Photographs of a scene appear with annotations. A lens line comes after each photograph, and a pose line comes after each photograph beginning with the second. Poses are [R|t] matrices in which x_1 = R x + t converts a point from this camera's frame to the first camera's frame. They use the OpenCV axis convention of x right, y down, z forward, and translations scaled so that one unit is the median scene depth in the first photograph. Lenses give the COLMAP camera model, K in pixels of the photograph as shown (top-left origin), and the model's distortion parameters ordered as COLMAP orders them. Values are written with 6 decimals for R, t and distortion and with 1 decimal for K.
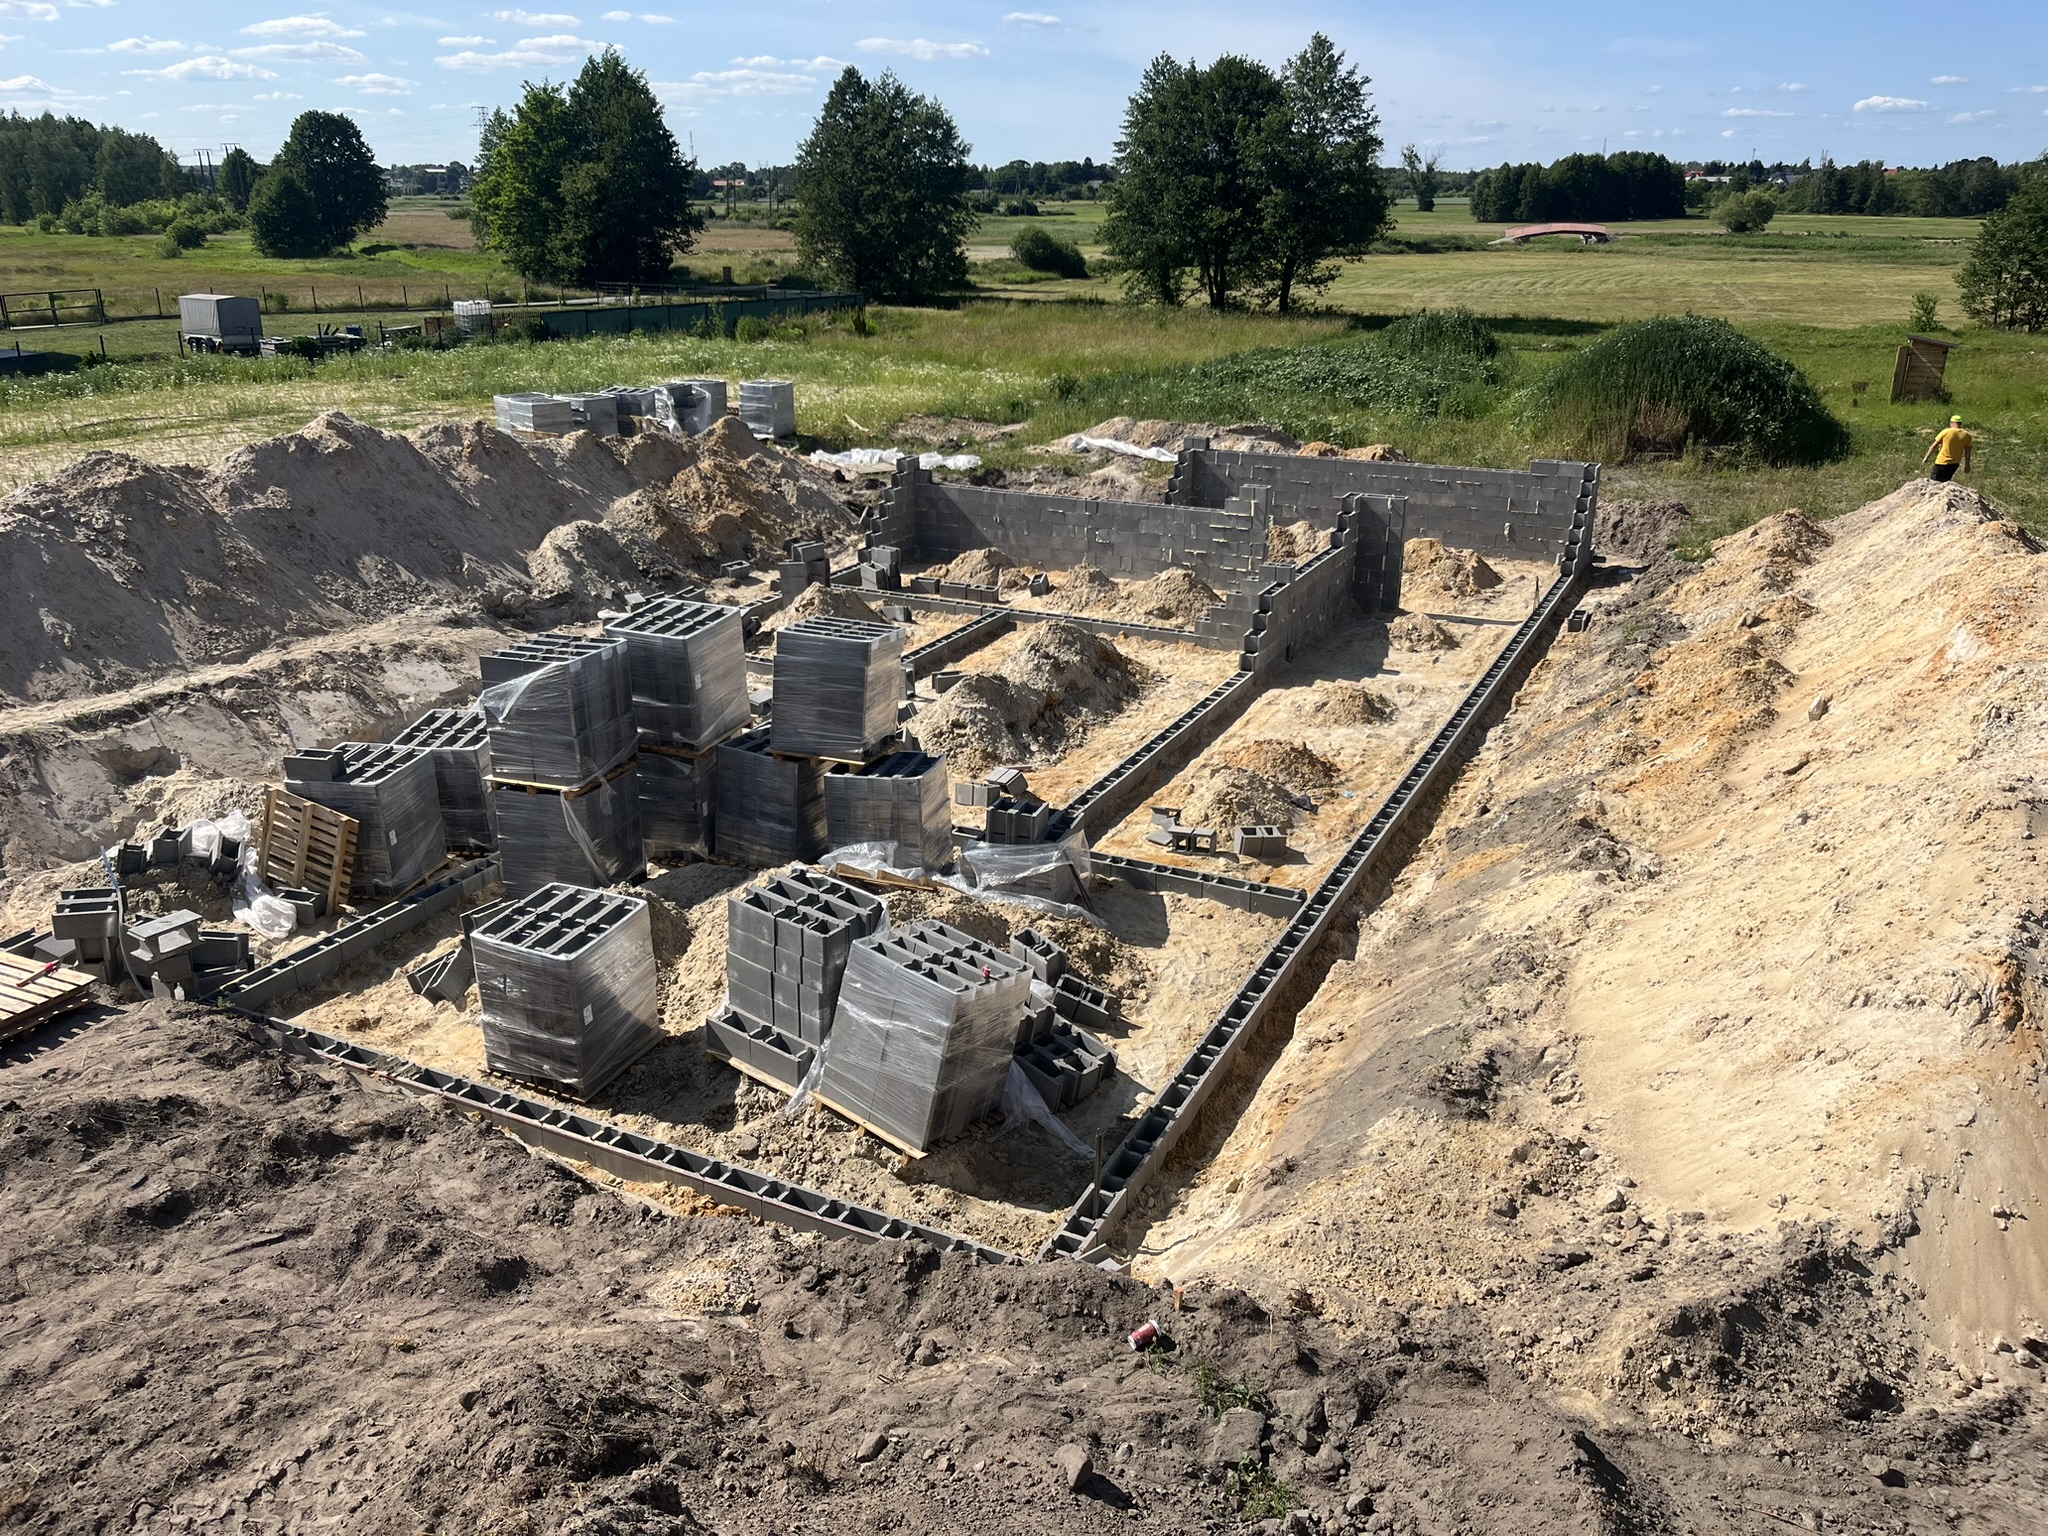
lens RADIAL K [[1565.7, 0, 1021.8], [0, 1565.7, 772.9], [0, 0, 1]] dist [0.048245, -0.063723]
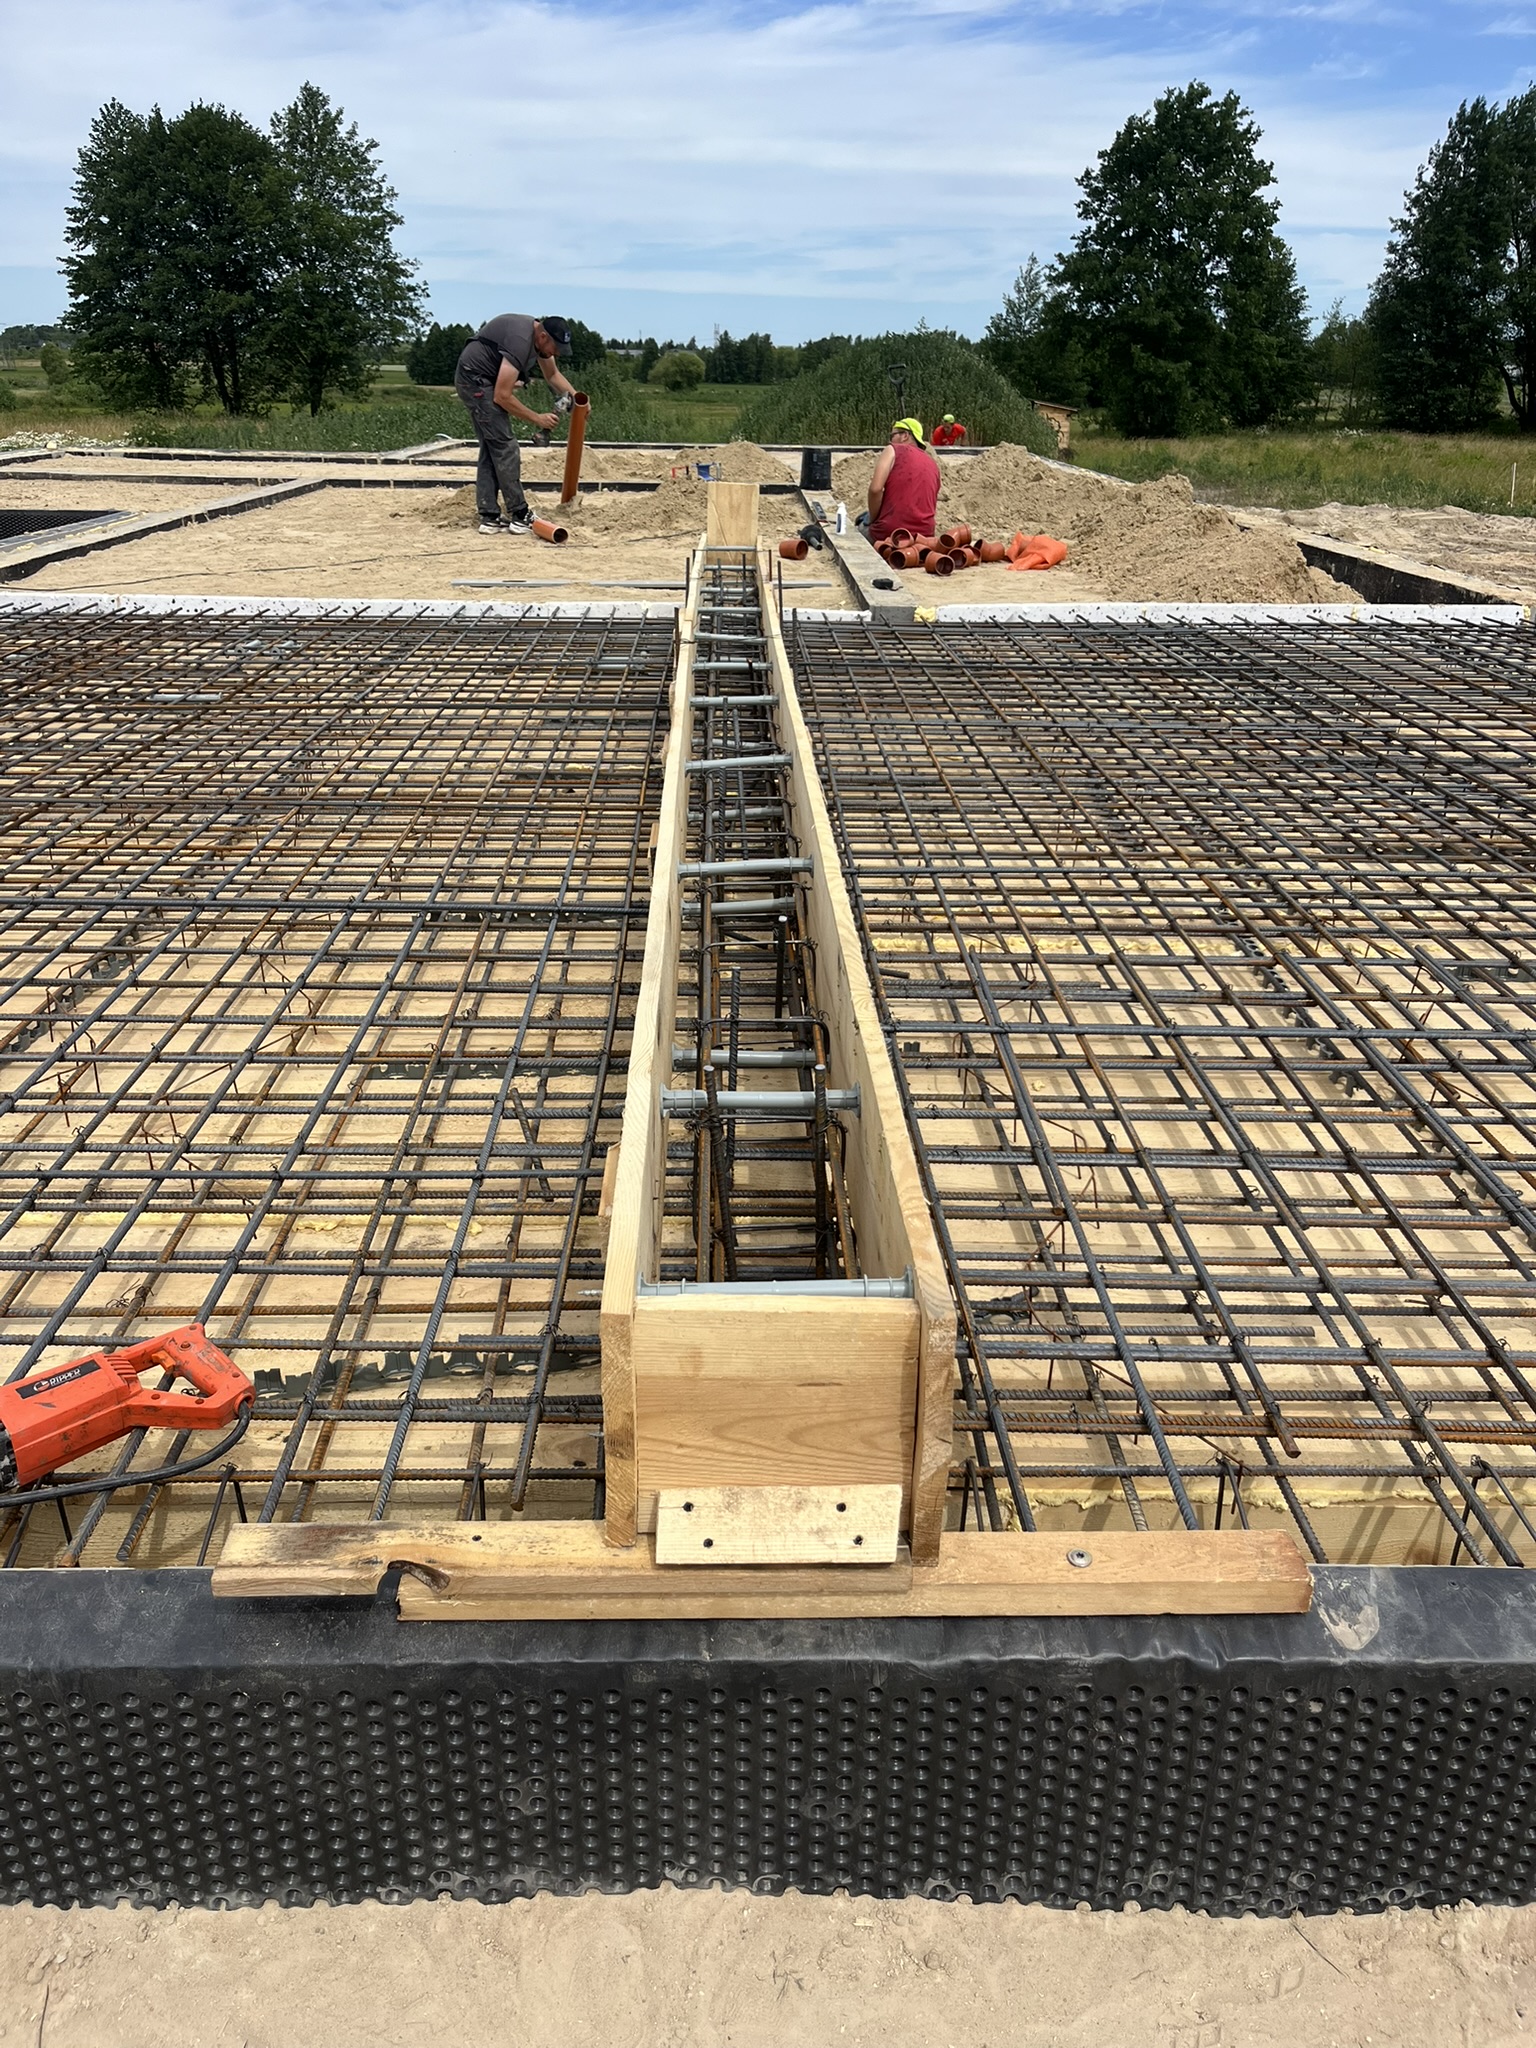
lens RADIAL K [[1565.7, 0, 755.0], [0, 1565.7, 1034.3], [0, 0, 1]] dist [0.048245, -0.063723]
pose [[0.890084, -0.169715, 0.423022, -0.045703], [0.149656, 0.985458, 0.080468, 0.006132], [-0.430527, -0.008315, 0.902539, 0.116941]]
